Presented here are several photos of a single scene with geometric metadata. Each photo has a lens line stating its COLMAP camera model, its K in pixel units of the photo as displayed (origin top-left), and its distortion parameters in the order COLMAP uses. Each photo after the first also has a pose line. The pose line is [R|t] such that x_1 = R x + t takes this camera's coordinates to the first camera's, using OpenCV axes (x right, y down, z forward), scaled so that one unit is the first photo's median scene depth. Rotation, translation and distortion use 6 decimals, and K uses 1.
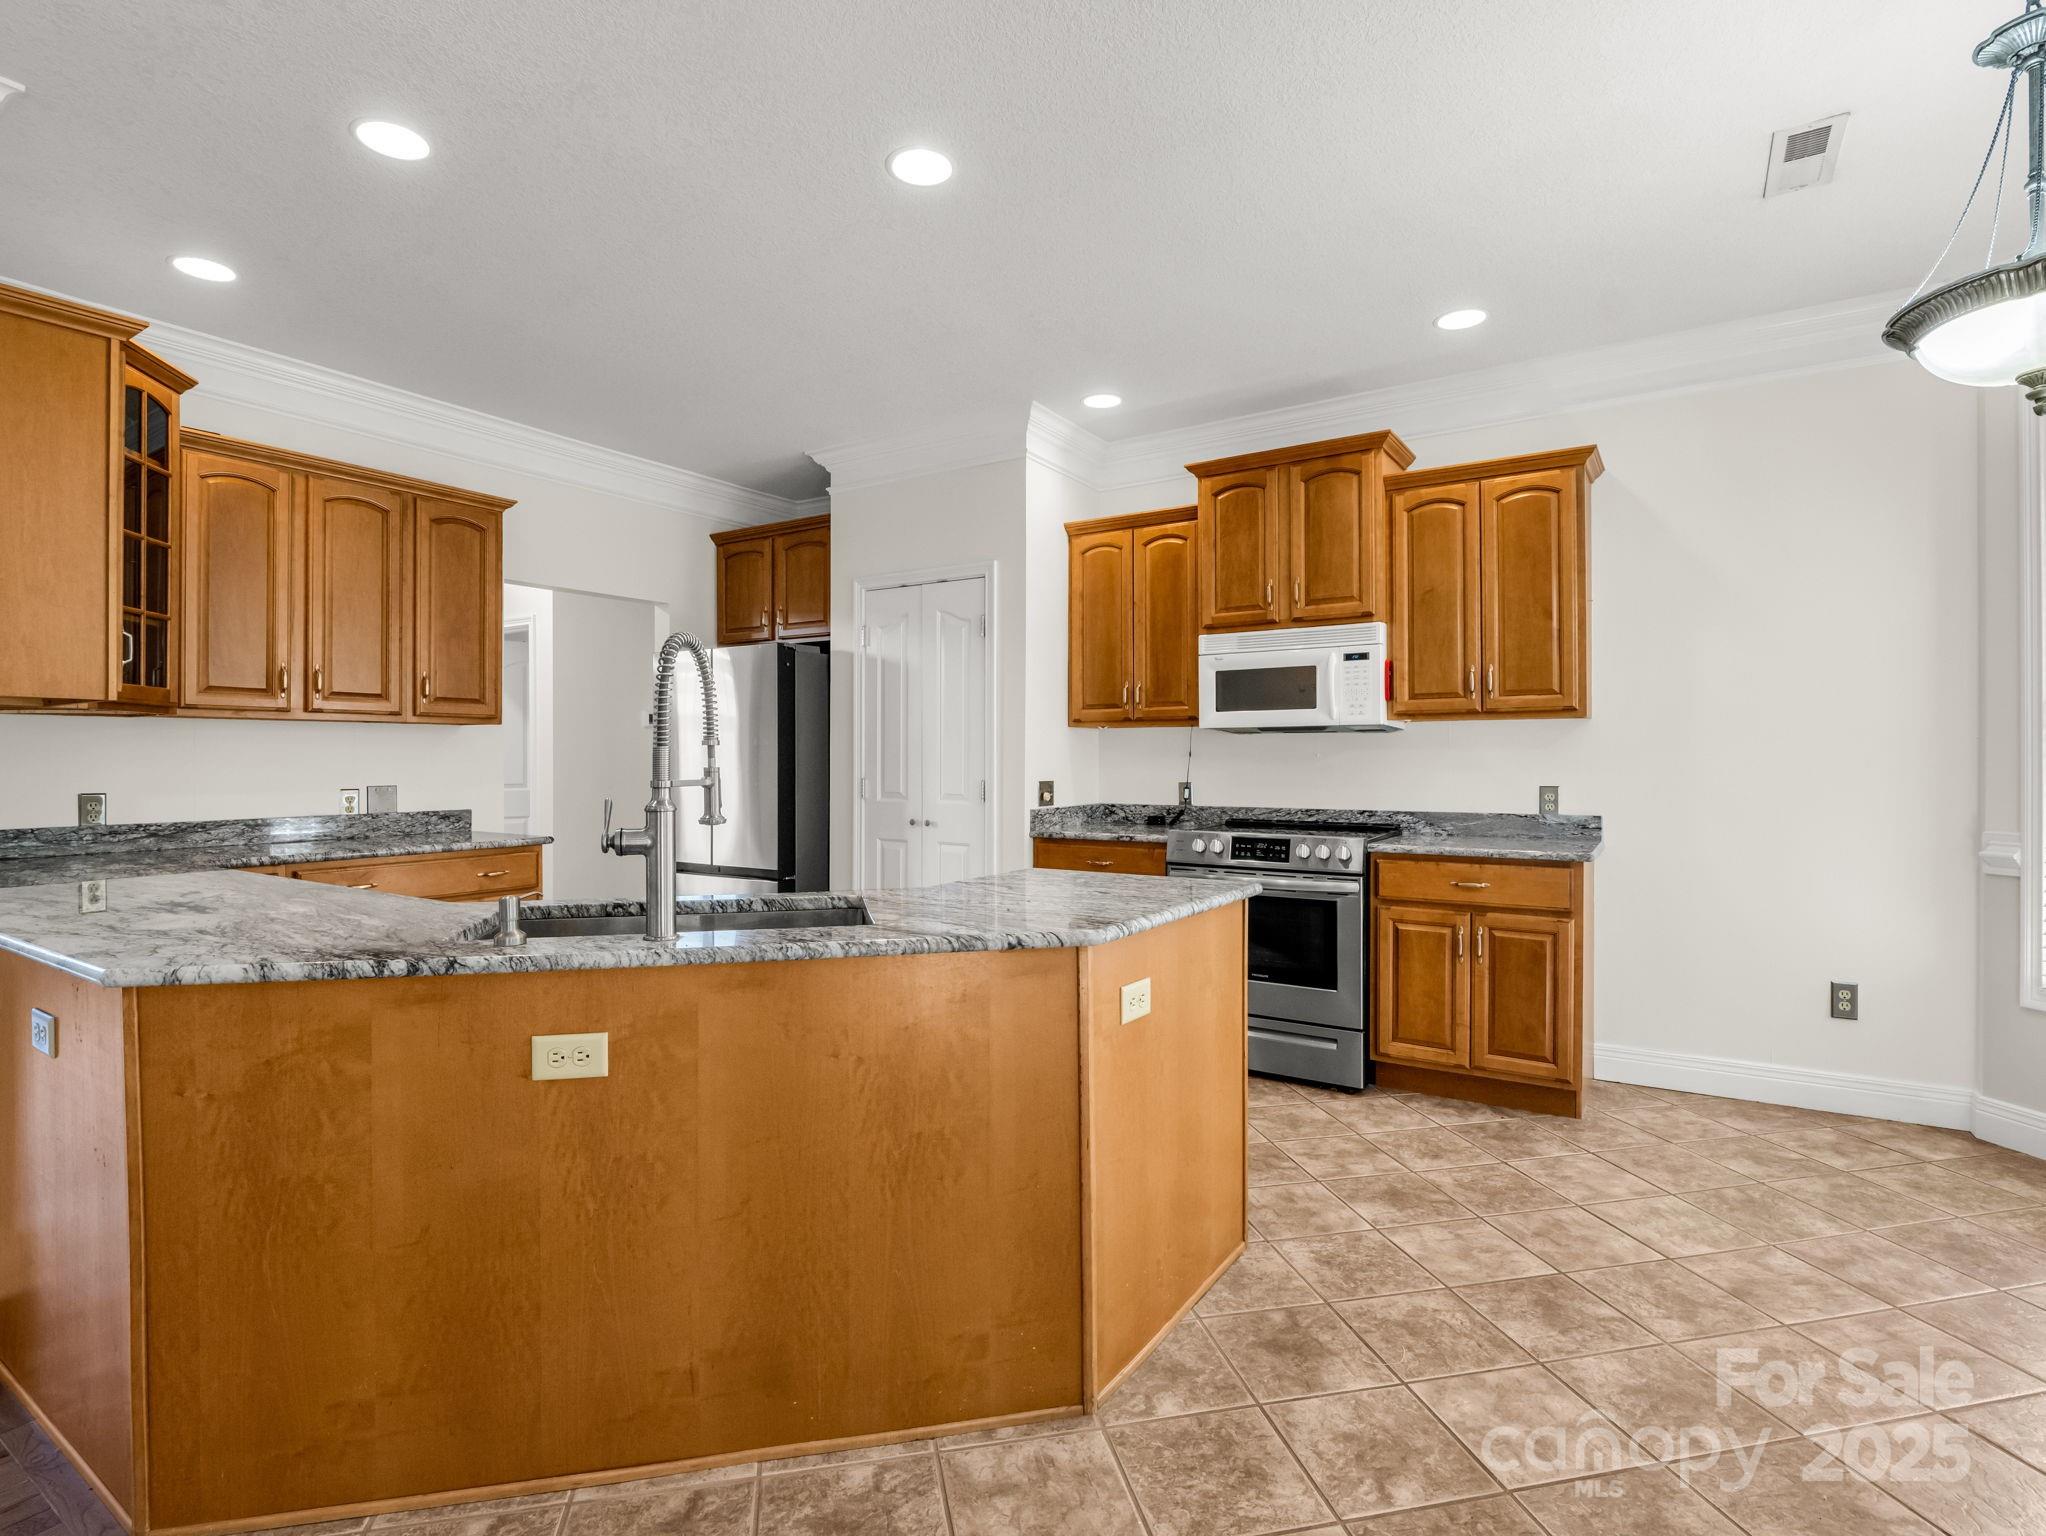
lens RADIAL K [[1004.7, 0, 1031.2], [0, 1004.7, 766.3], [0, 0, 1]] dist [-0.006204, -0.001384]
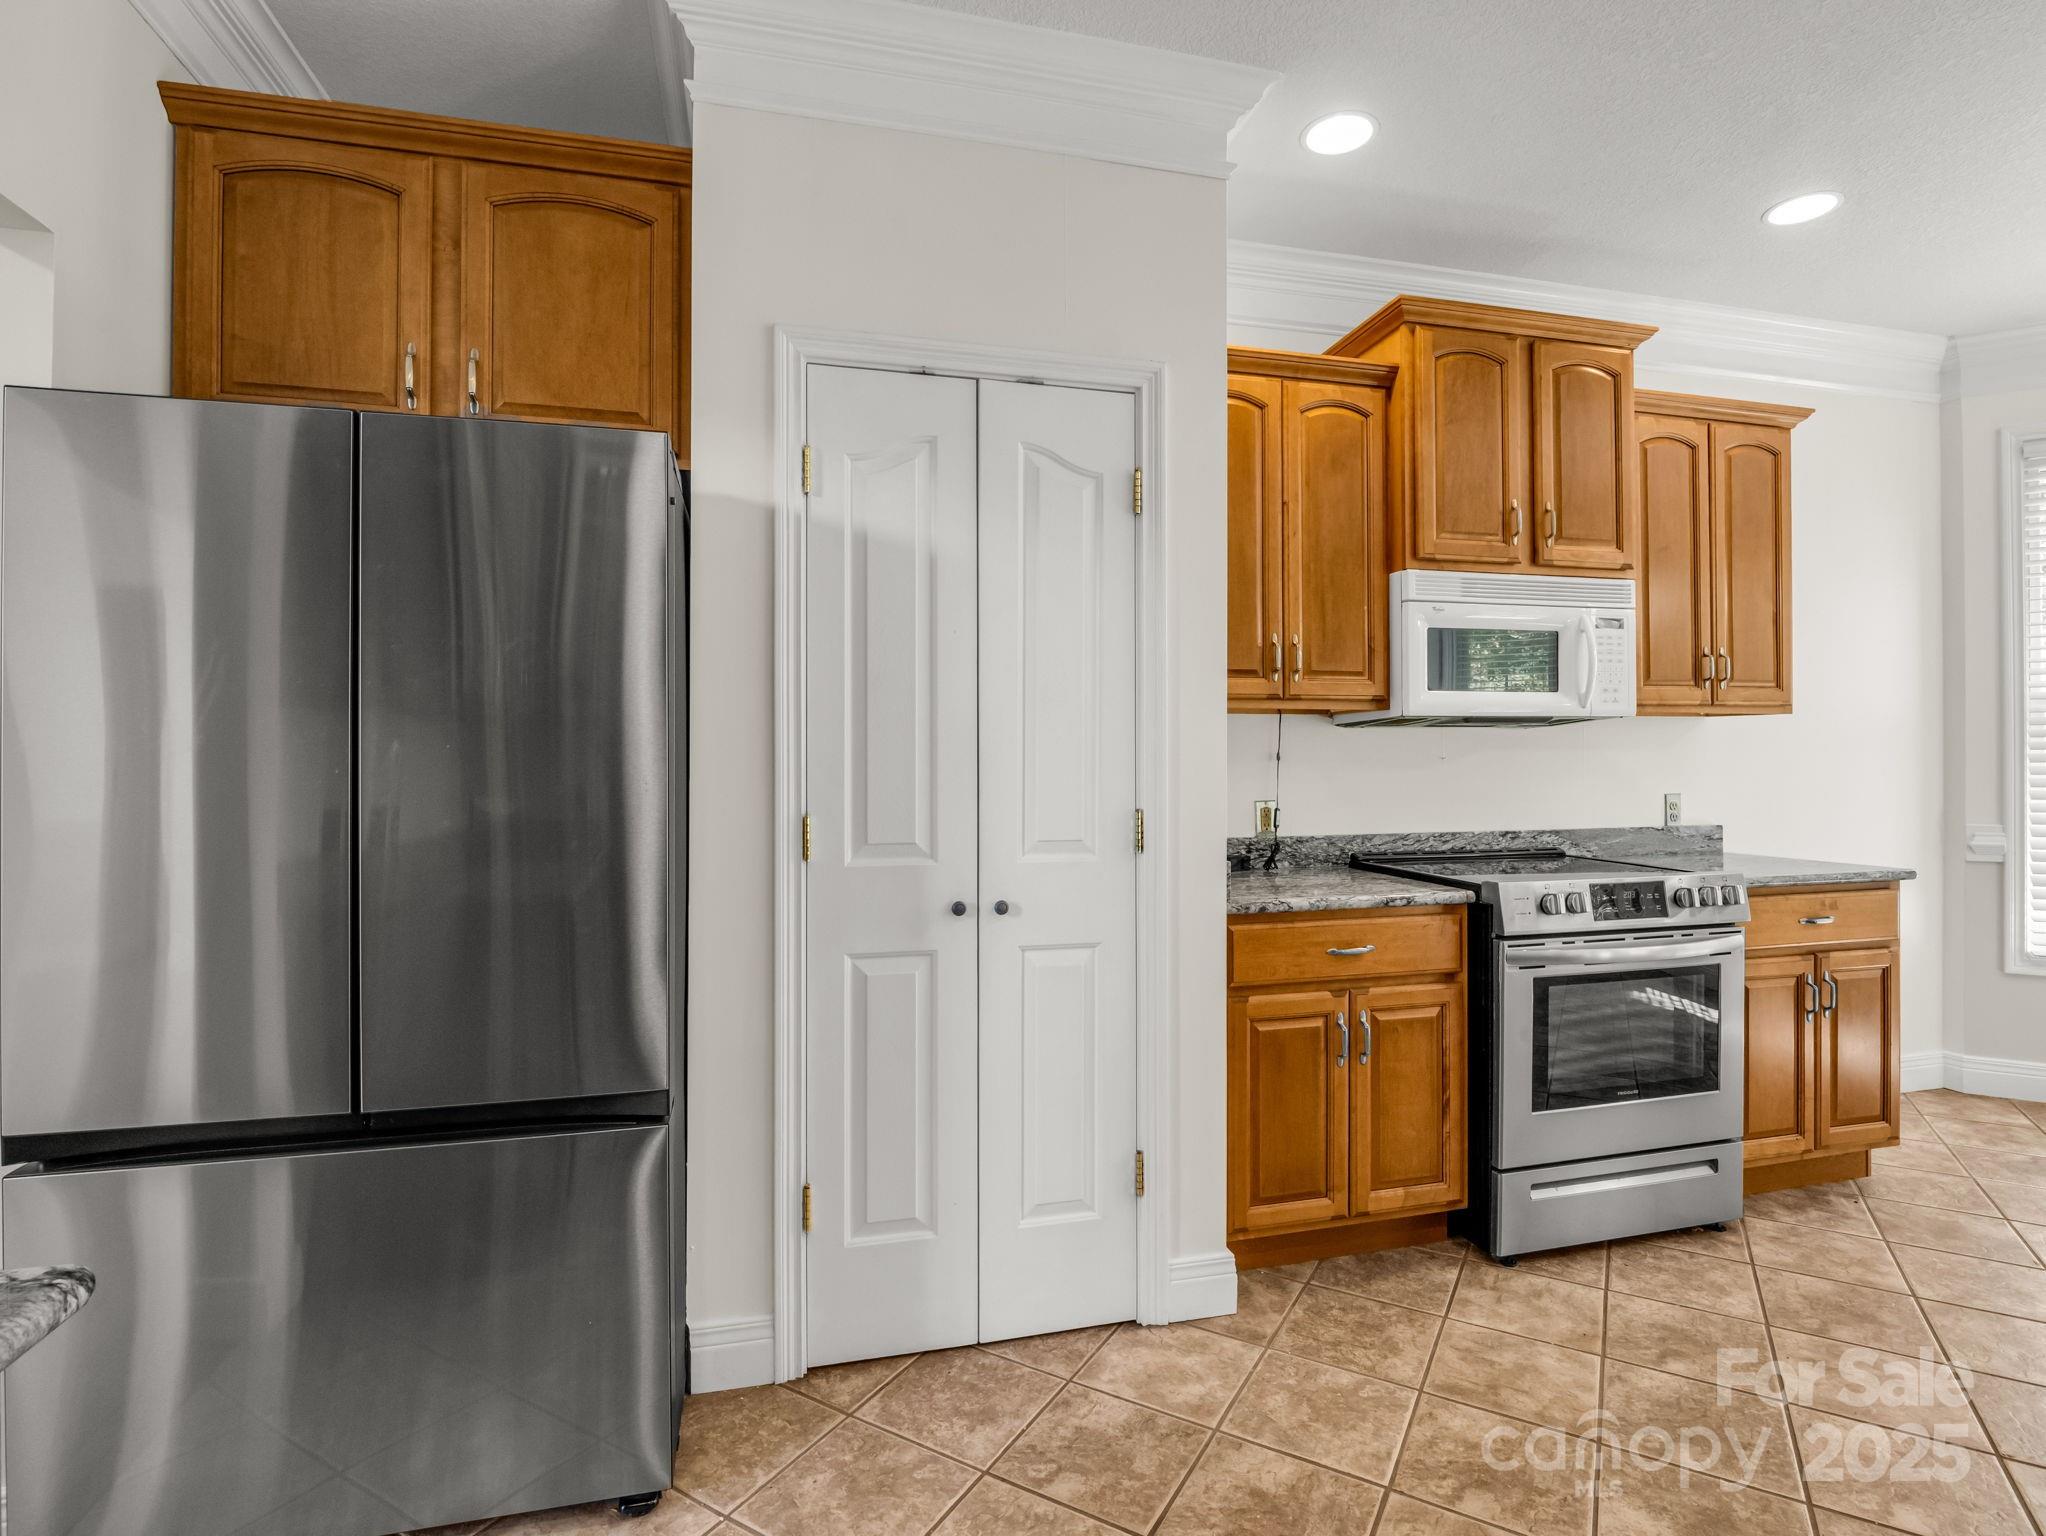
lens RADIAL K [[1020.3, 0, 1025.2], [0, 1020.3, 754.6], [0, 0, 1]] dist [-0.012574, -0.000364]
pose [[0.682406, 0.003694, 0.730964, -0.472857], [0.008749, 0.999874, -0.013222, -0.006574], [-0.730921, 0.015418, 0.682288, 0.744418]]
